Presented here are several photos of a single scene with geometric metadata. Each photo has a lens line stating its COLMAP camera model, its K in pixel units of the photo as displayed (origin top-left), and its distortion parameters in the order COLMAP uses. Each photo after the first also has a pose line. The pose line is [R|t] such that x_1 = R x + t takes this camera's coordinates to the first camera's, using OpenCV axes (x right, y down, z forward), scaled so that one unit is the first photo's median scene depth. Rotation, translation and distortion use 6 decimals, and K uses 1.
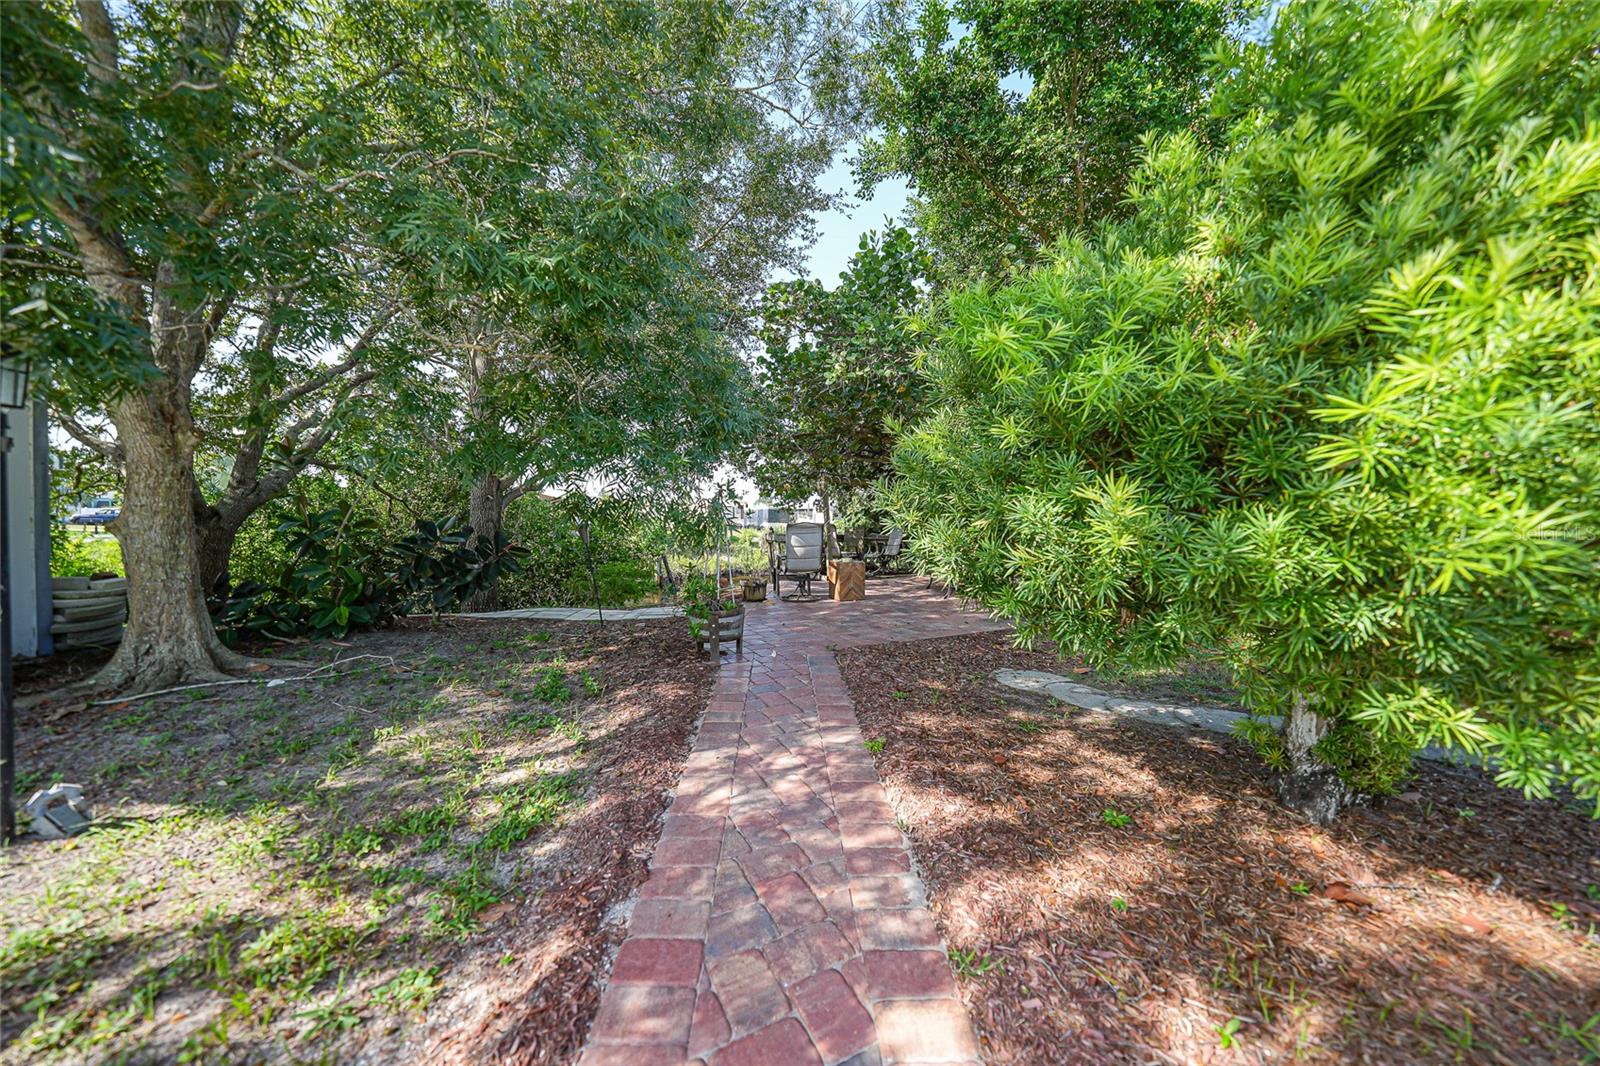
lens RADIAL K [[556.3, 0, 800.0], [0, 556.3, 533.0], [0, 0, 1]] dist [-0.020955, 0.005026]
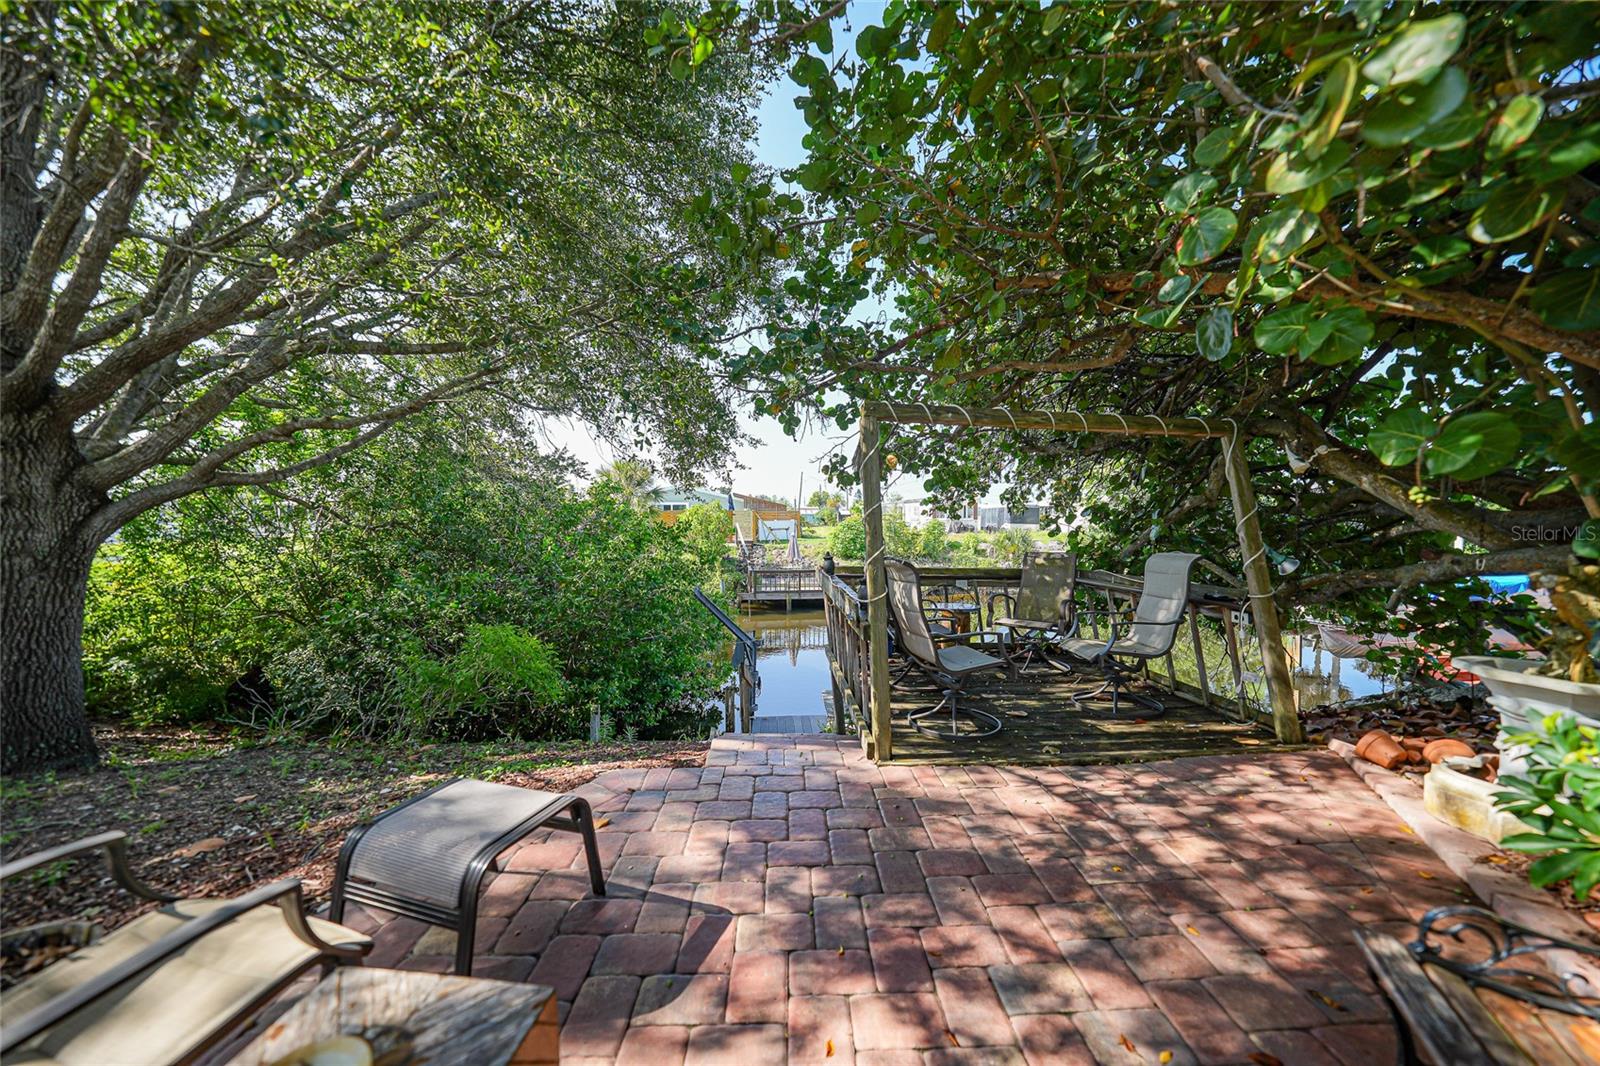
lens RADIAL K [[556.3, 0, 800.0], [0, 556.3, 533.0], [0, 0, 1]] dist [-0.020955, 0.005026]
pose [[0.895399, 0.002639, -0.445256, 0.122907], [-0.001502, 0.999995, 0.002907, -0.027727], [0.445262, -0.001934, 0.895398, 0.601322]]
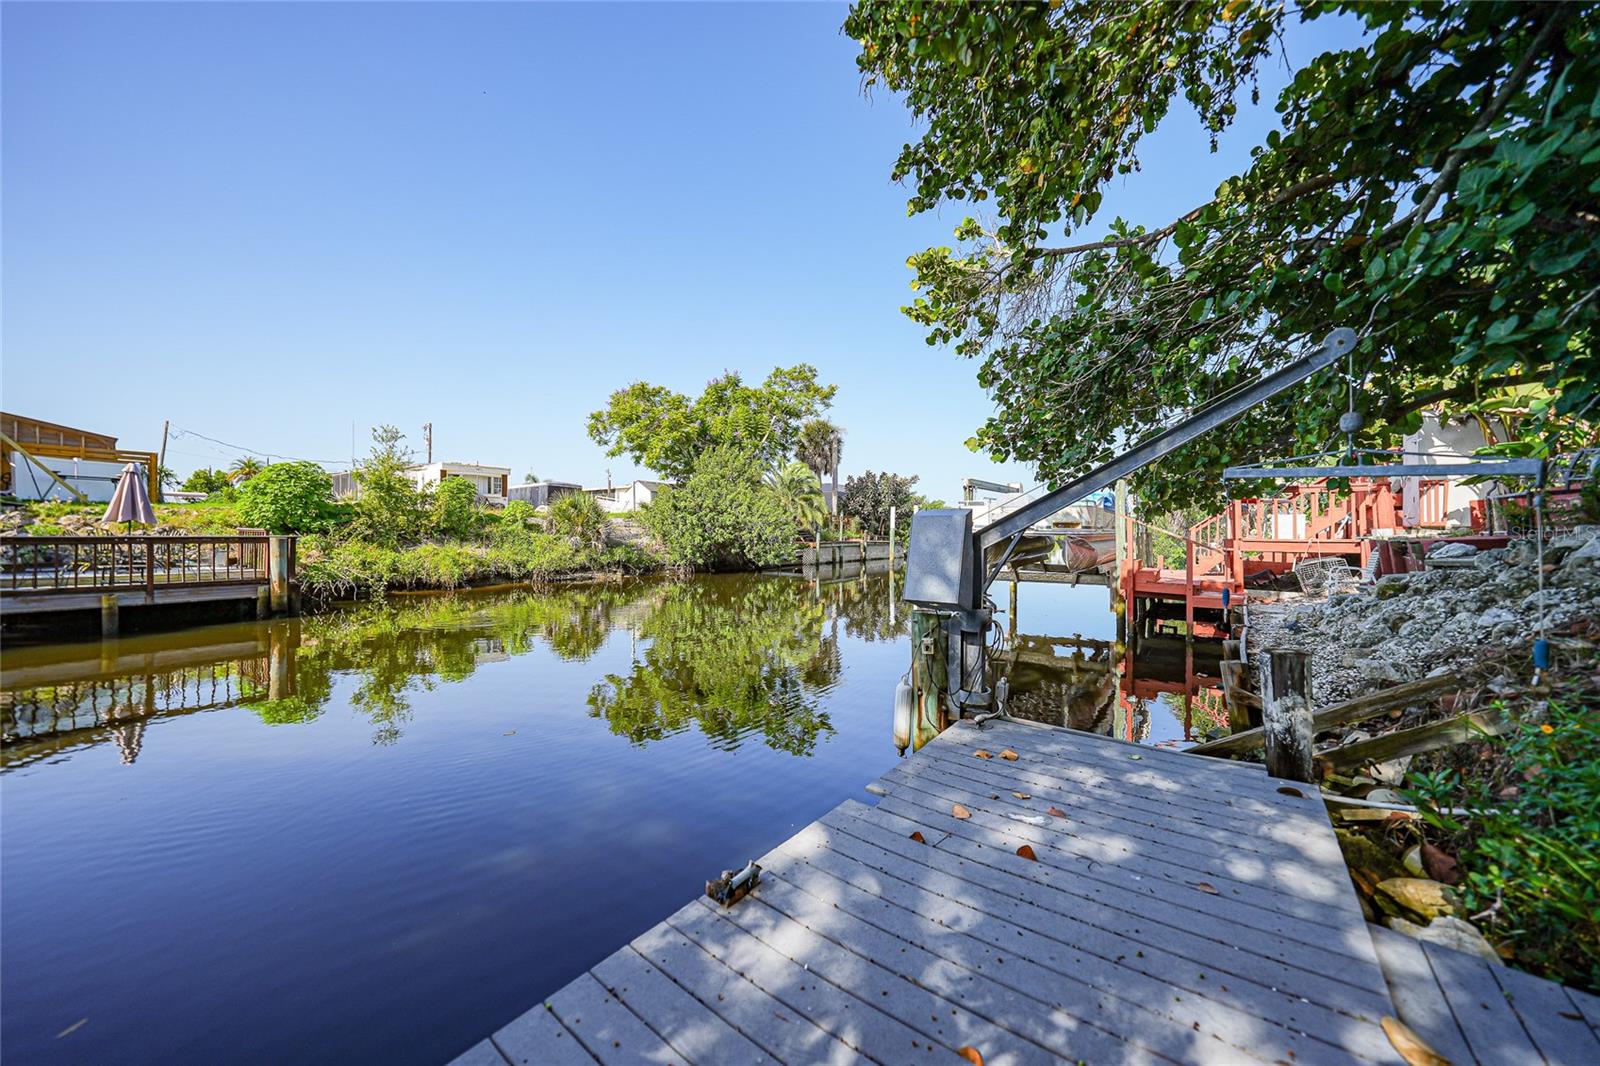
lens RADIAL K [[556.3, 0, 800.0], [0, 556.3, 533.0], [0, 0, 1]] dist [-0.020955, 0.005026]
pose [[0.920590, -0.003261, 0.390516, -0.164102], [0.013421, 0.999639, -0.023289, 0.137414], [-0.390299, 0.026680, 0.920301, 1.204682]]
